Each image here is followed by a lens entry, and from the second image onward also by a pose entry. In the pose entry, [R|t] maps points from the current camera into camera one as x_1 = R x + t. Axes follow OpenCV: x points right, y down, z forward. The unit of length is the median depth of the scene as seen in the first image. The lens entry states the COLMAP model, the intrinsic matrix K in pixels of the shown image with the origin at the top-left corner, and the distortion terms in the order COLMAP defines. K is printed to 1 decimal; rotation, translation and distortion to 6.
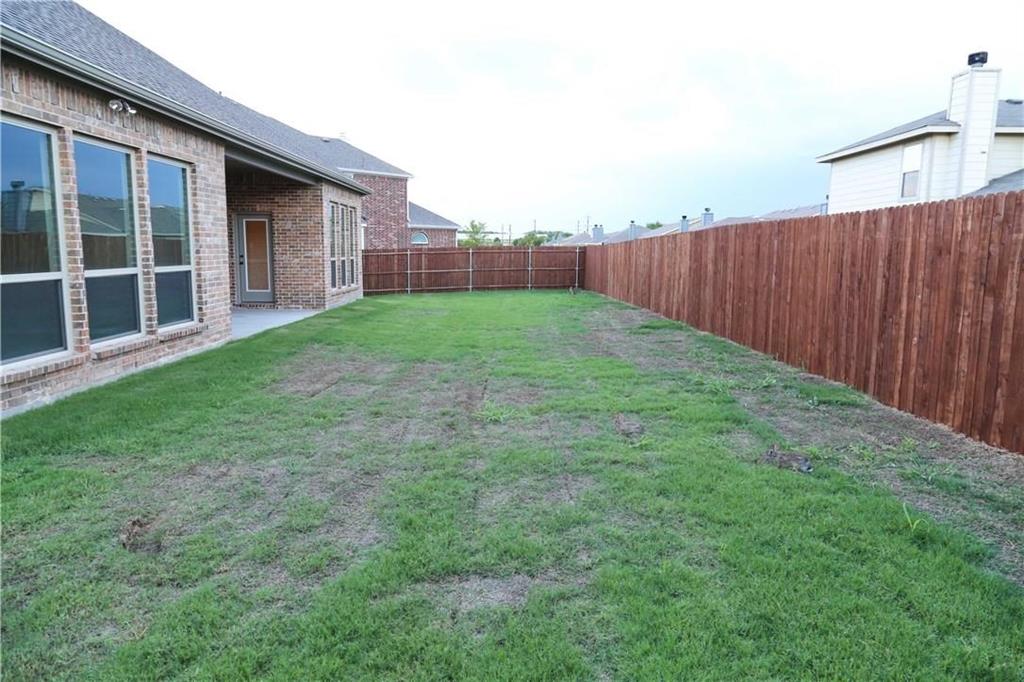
lens RADIAL K [[682.5, 0, 511.9], [0, 682.5, 342.2], [0, 0, 1]] dist [0.009964, 0.005728]
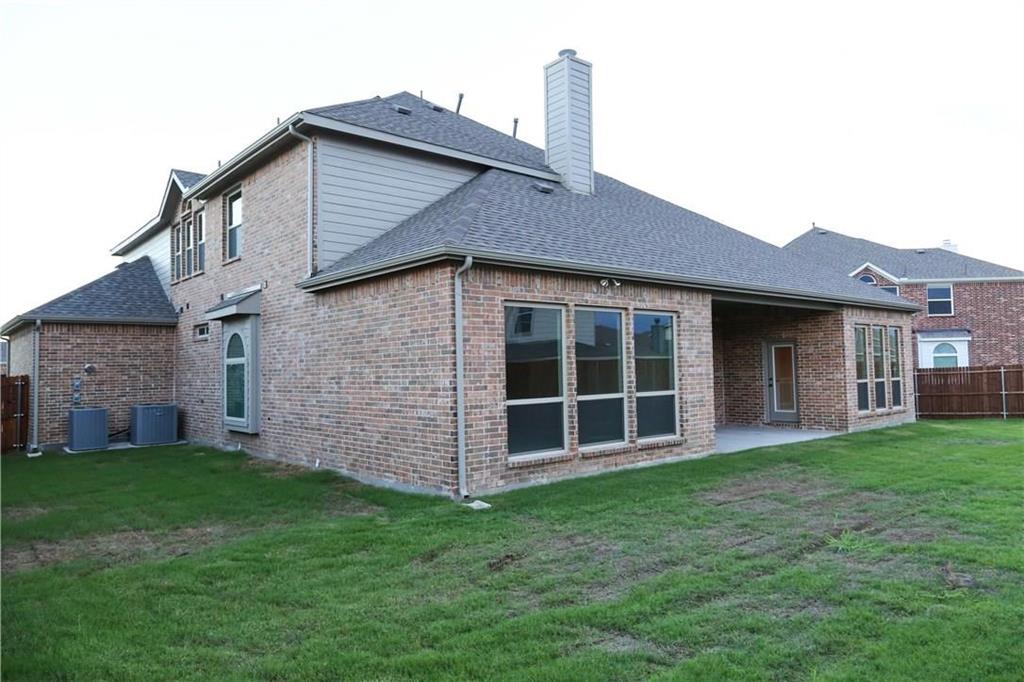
lens RADIAL K [[682.5, 0, 507.1], [0, 682.5, 341.0], [0, 0, 1]] dist [0.009964, 0.005728]
pose [[0.641029, -0.050514, -0.765853, 0.302754], [-0.080778, 0.987850, -0.132769, -0.010679], [0.763254, 0.146972, 0.629160, -0.039693]]
